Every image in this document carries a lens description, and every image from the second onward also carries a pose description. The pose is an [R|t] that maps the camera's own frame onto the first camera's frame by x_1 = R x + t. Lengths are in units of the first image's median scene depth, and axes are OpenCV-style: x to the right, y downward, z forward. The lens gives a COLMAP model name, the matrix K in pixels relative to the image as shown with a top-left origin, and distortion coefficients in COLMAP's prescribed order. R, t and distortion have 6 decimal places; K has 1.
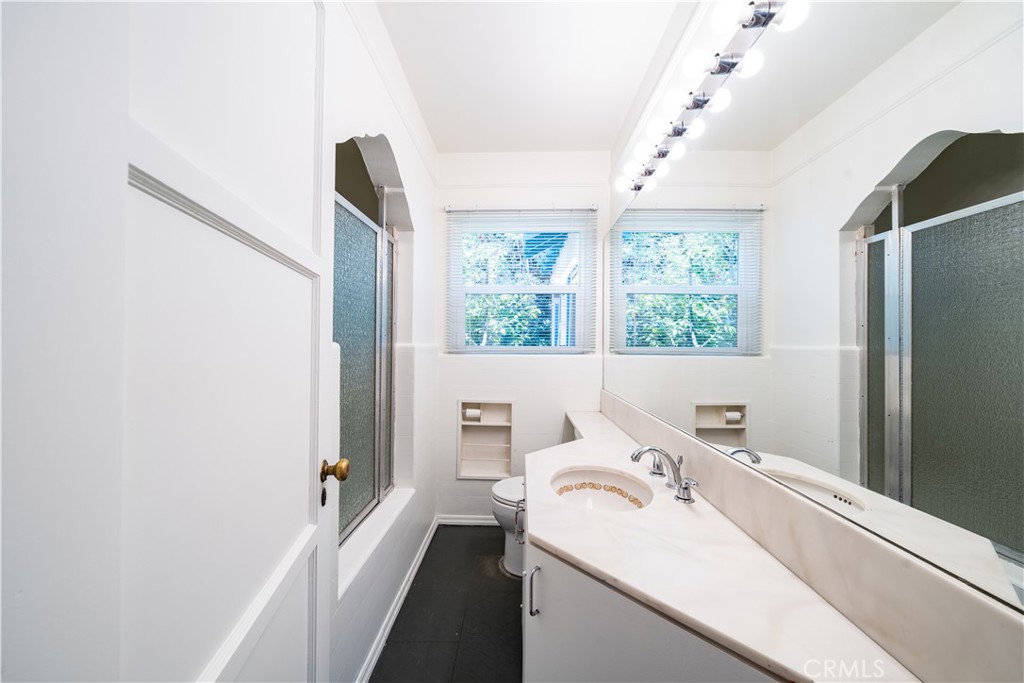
lens RADIAL K [[373.2, 0, 511.0], [0, 373.2, 341.8], [0, 0, 1]] dist [-0.005191, -0.000032]
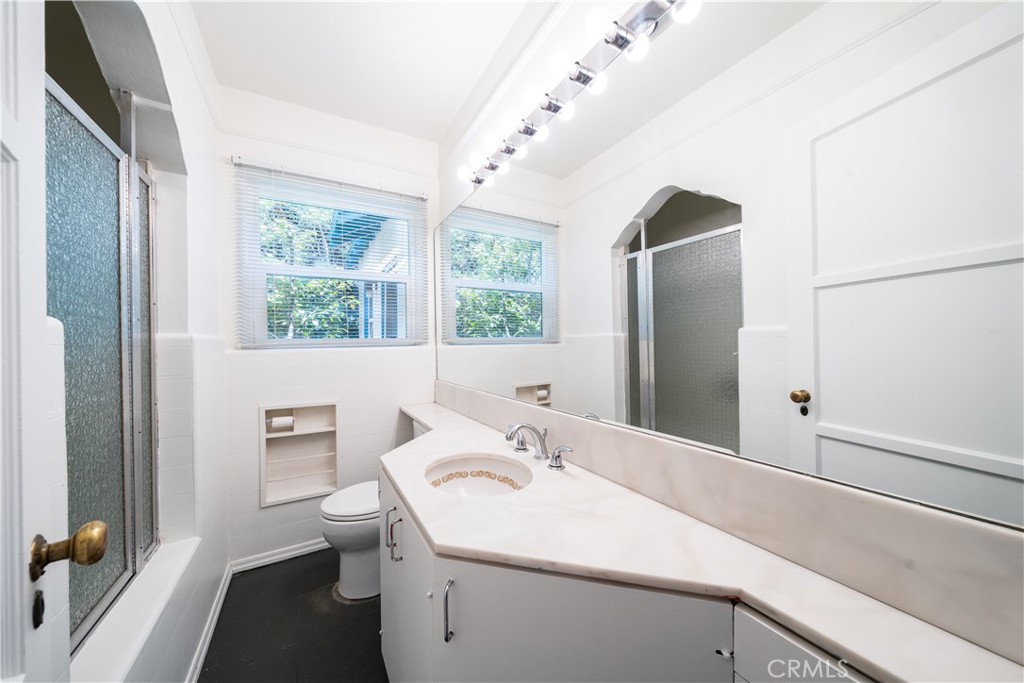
lens RADIAL K [[348.6, 0, 512.7], [0, 348.6, 343.2], [0, 0, 1]] dist [-0.002454, -0.000111]
pose [[0.847187, -0.021166, 0.530873, -0.098520], [0.018561, 0.999775, 0.010241, 0.028353], [-0.530970, 0.001178, 0.847390, 0.118604]]
